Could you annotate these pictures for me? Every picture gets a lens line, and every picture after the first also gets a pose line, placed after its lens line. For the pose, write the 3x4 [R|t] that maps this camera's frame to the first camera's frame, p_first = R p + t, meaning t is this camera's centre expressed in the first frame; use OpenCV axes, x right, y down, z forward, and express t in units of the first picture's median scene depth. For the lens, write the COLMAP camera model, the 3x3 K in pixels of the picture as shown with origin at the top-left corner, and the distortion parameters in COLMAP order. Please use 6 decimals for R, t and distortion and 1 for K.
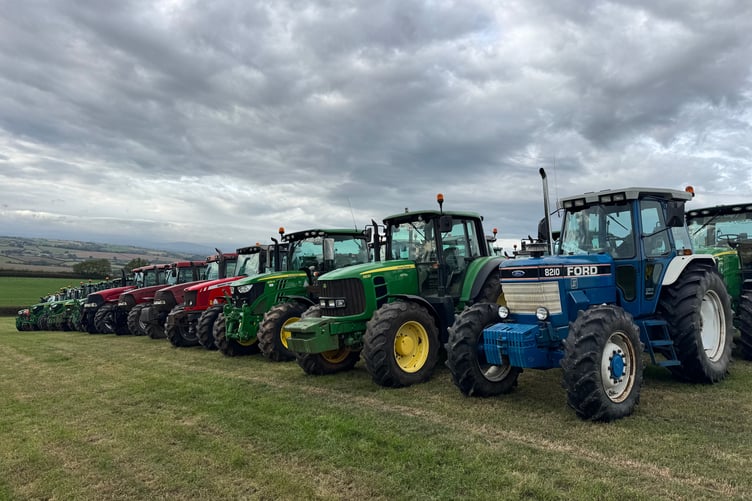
lens RADIAL K [[450.6, 0, 376.0], [0, 450.6, 250.5], [0, 0, 1]] dist [0.007177, 0.000717]
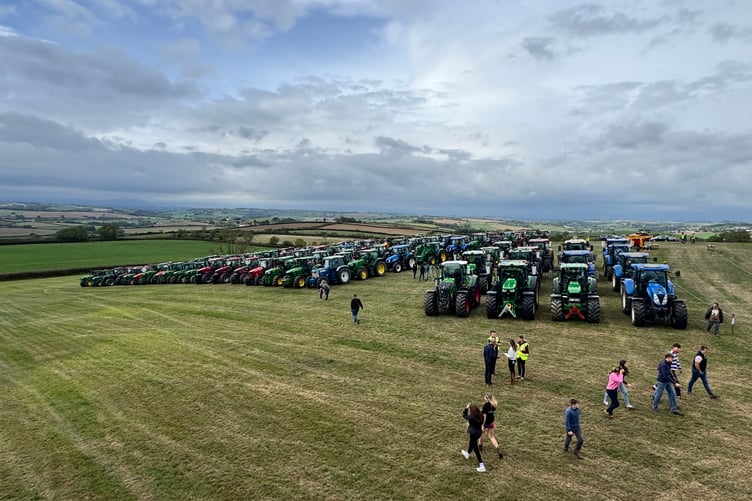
lens RADIAL K [[450.6, 0, 376.0], [0, 450.6, 250.5], [0, 0, 1]] dist [0.007177, 0.000717]
pose [[0.986511, -0.063045, 0.151067, 0.143936], [0.038462, 0.986296, 0.160441, -0.955265], [-0.159112, -0.152466, 0.975417, -4.191791]]
